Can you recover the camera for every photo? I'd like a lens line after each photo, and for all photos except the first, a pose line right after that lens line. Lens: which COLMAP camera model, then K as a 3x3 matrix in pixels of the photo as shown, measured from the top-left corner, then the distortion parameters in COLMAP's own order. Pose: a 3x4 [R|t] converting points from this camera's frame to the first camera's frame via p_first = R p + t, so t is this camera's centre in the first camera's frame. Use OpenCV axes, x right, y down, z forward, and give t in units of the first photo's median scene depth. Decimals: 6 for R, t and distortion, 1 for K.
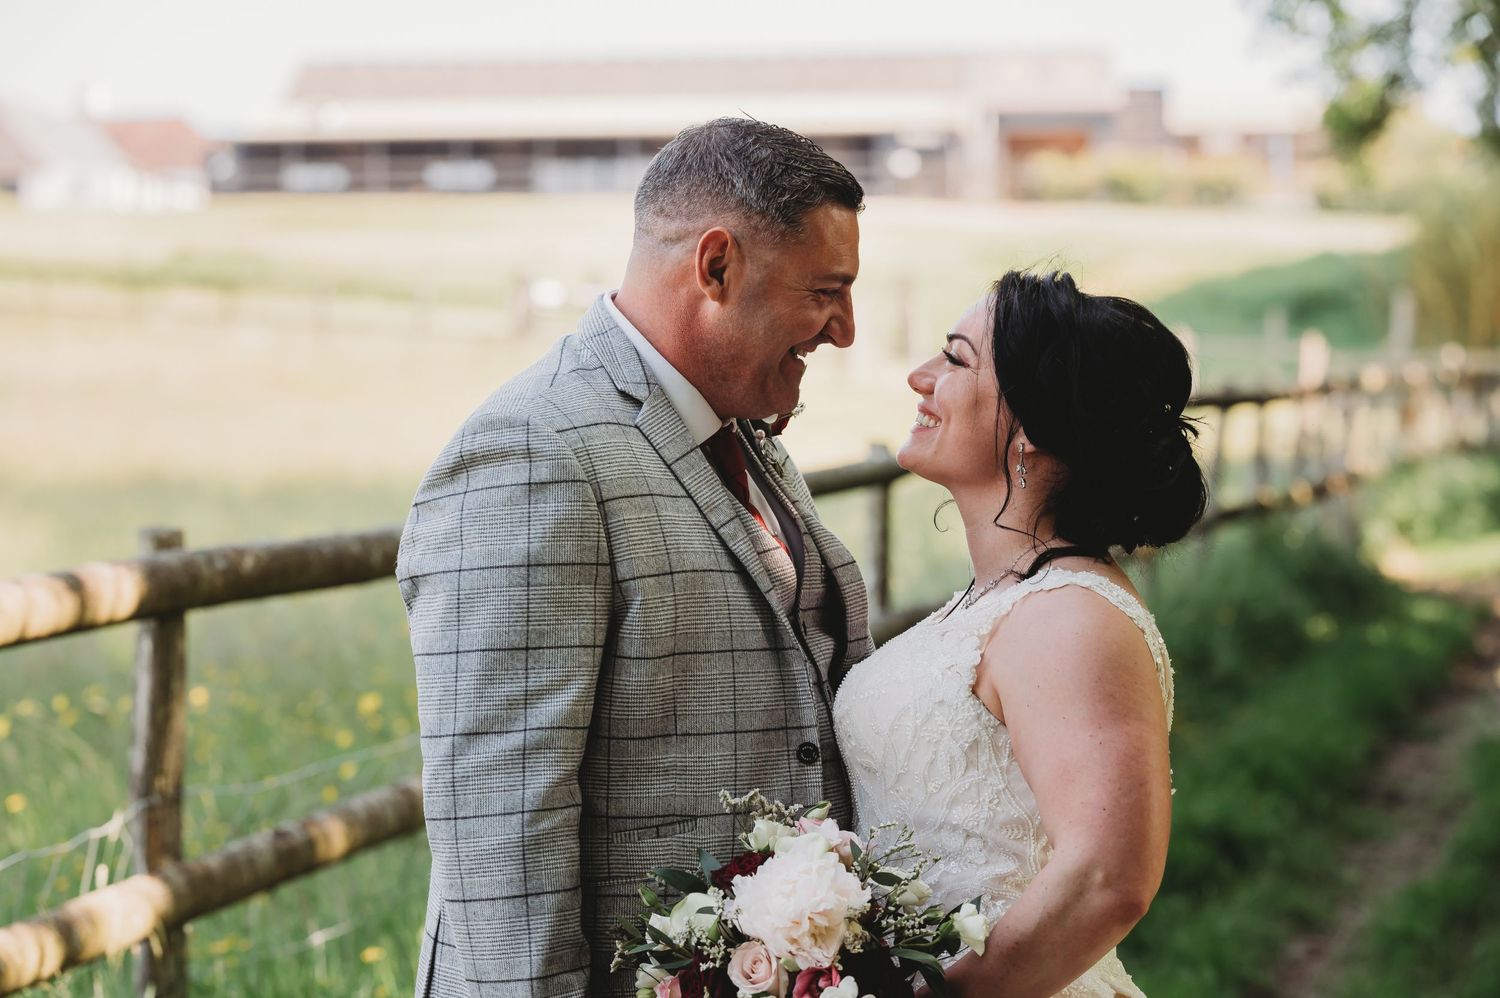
lens RADIAL K [[4946.2, 0, 750.0], [0, 4946.2, 499.0], [0, 0, 1]] dist [-0.499773, -1.300800]
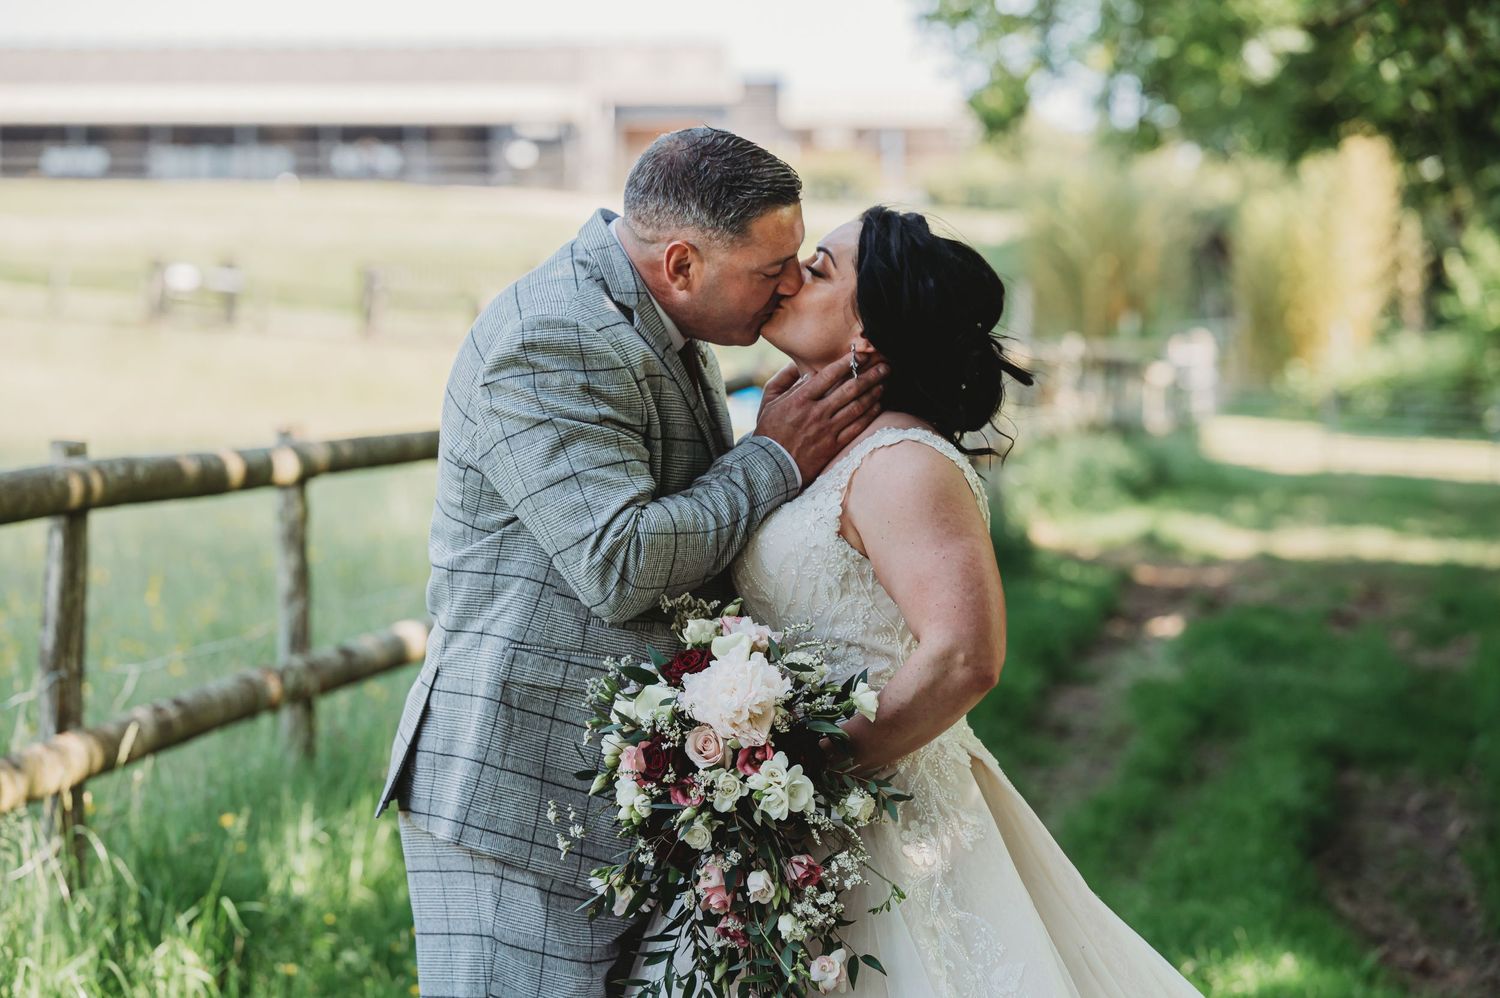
lens RADIAL K [[5276.2, 0, 750.0], [0, 5276.2, 499.0], [0, 0, 1]] dist [-0.125115, -4.201812]
pose [[0.995530, 0.007270, 0.094162, -0.034815], [-0.006830, 0.999964, -0.004996, 0.011453], [-0.094195, 0.004331, 0.995544, -0.116450]]
